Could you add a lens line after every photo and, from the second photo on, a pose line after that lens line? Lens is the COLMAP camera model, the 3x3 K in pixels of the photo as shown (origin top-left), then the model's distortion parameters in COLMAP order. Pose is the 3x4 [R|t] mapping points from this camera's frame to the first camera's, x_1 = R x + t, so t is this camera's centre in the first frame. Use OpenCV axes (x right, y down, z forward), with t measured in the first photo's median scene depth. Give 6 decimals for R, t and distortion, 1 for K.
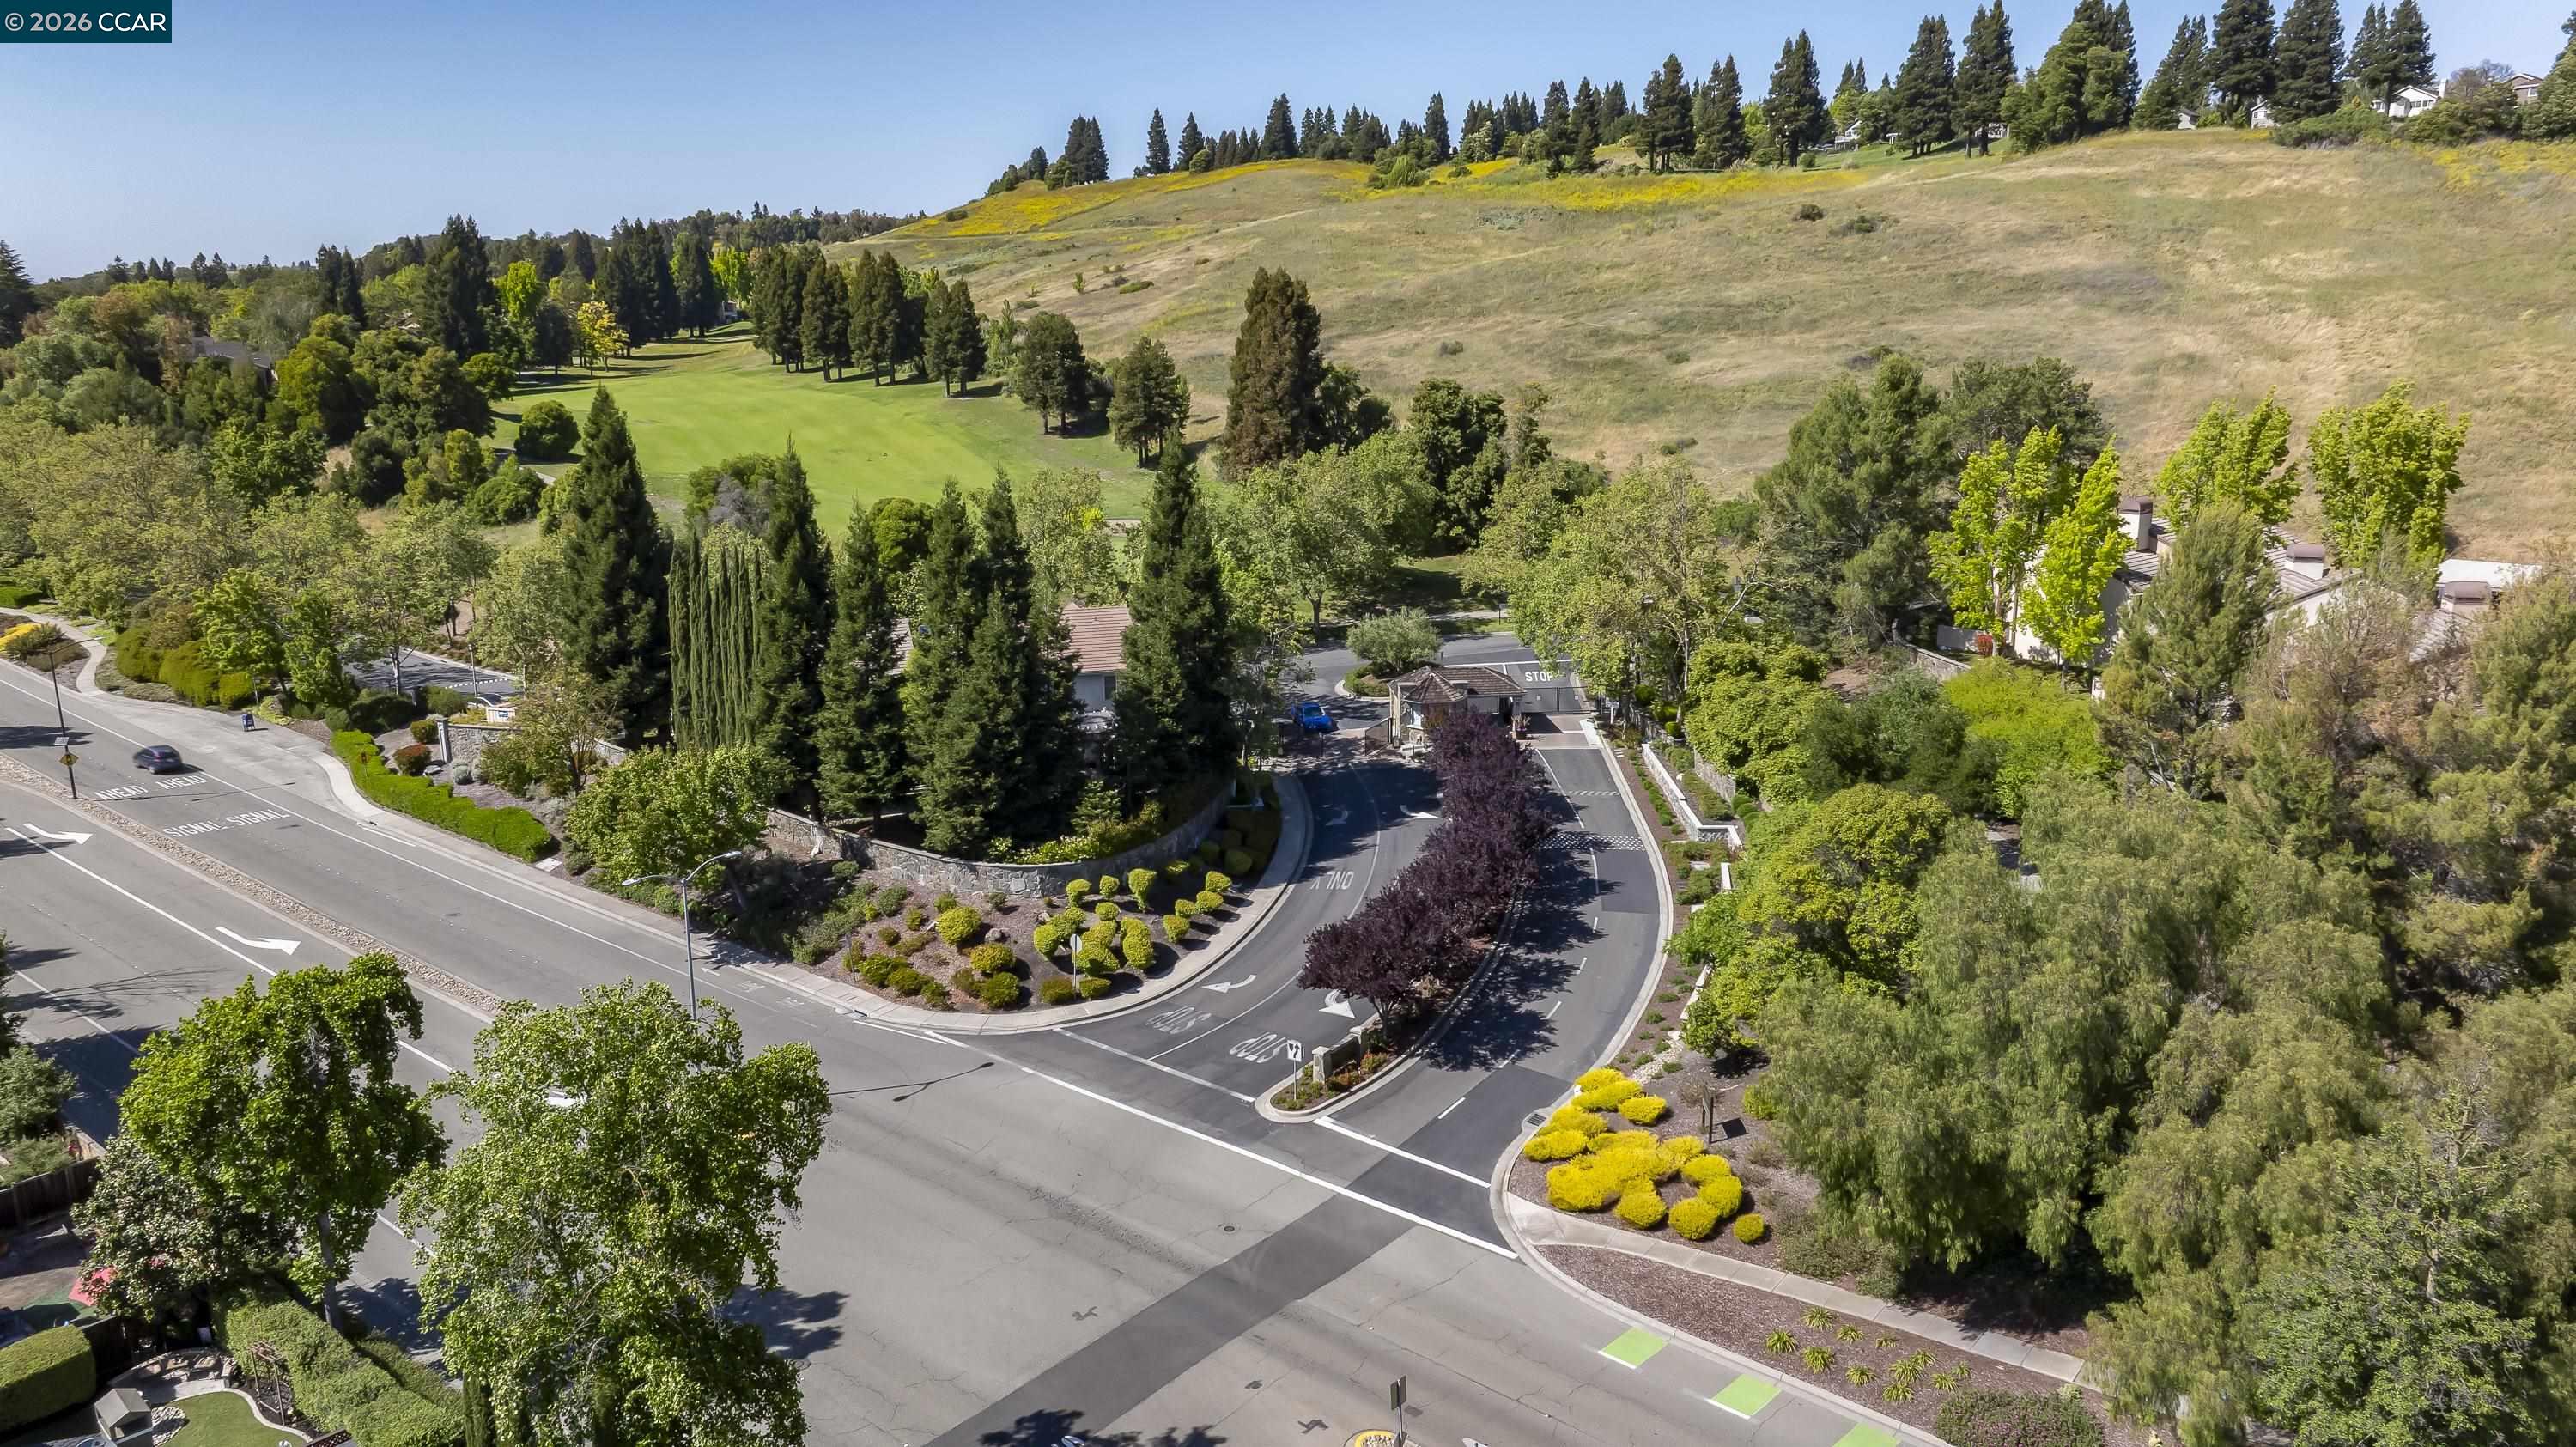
lens RADIAL K [[1811.8, 0, 1288.0], [0, 1811.8, 723.5], [0, 0, 1]] dist [-0.027919, -0.000267]
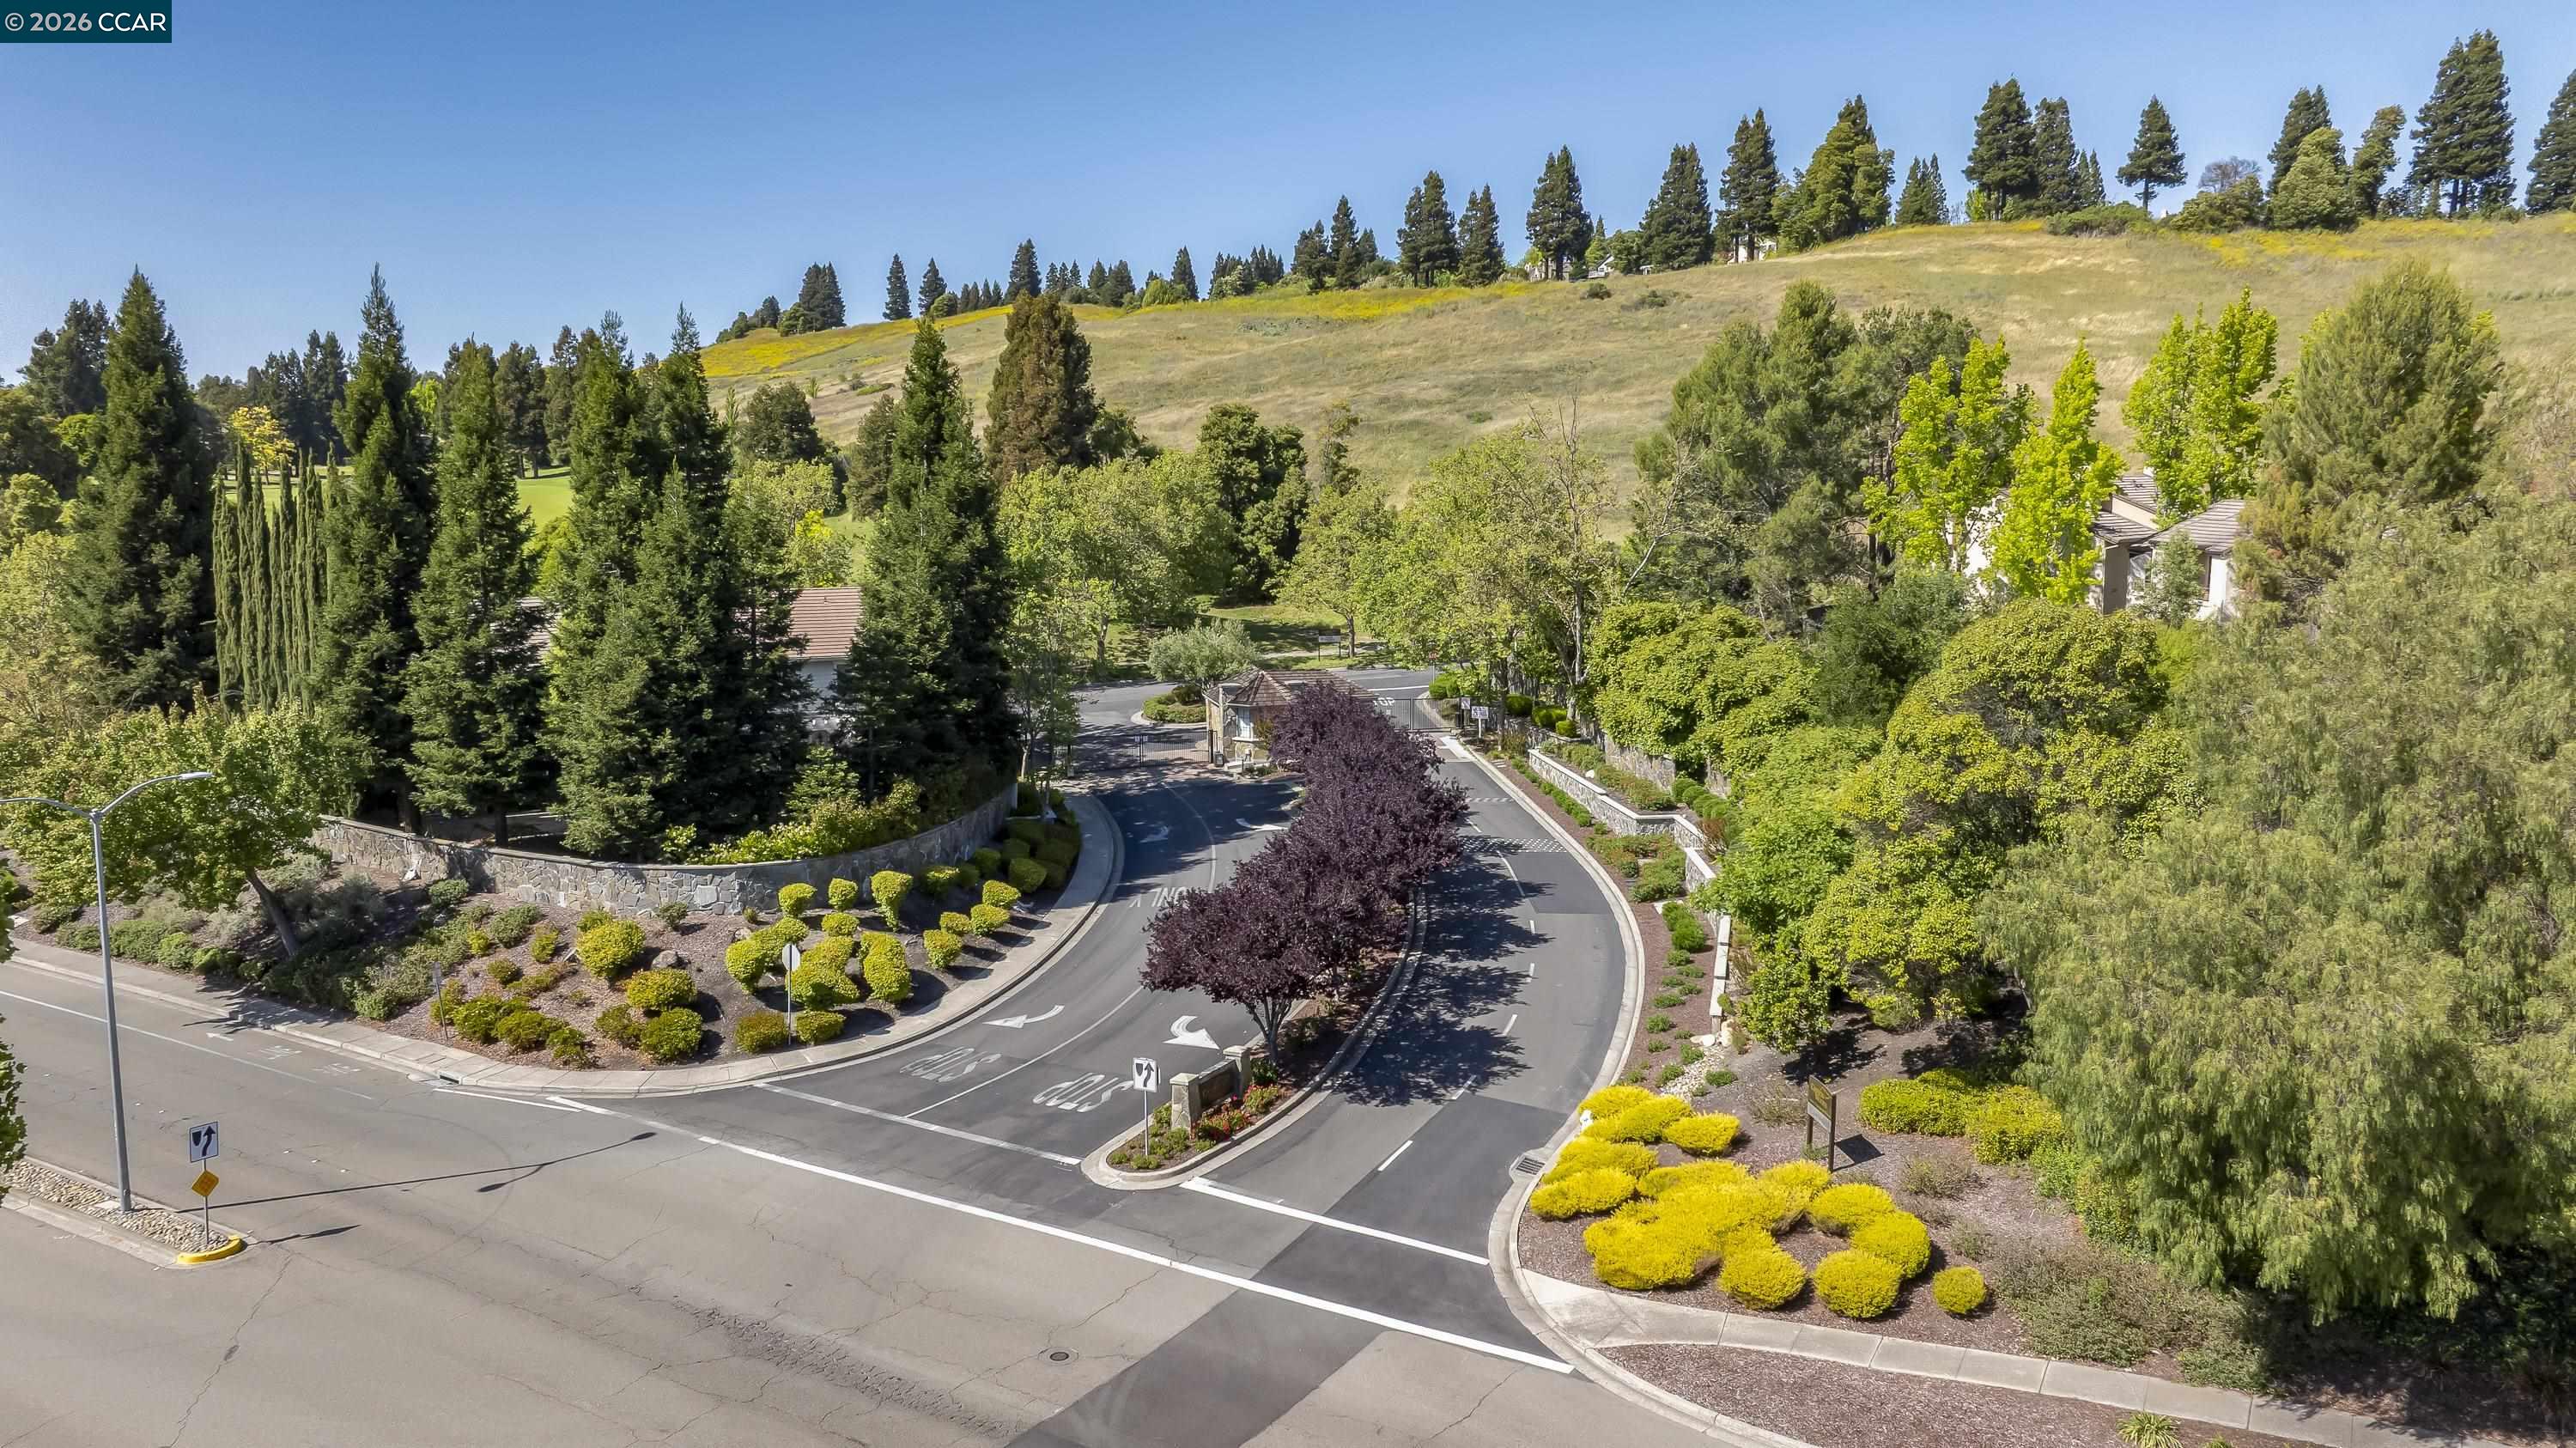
lens RADIAL K [[1811.9, 0, 1288.0], [0, 1811.9, 724.0], [0, 0, 1]] dist [-0.027919, -0.000267]
pose [[0.990032, -0.015294, 0.140008, -0.025711], [0.029870, 0.994273, -0.102608, 0.097859], [-0.137637, 0.105767, 0.984820, 0.283820]]
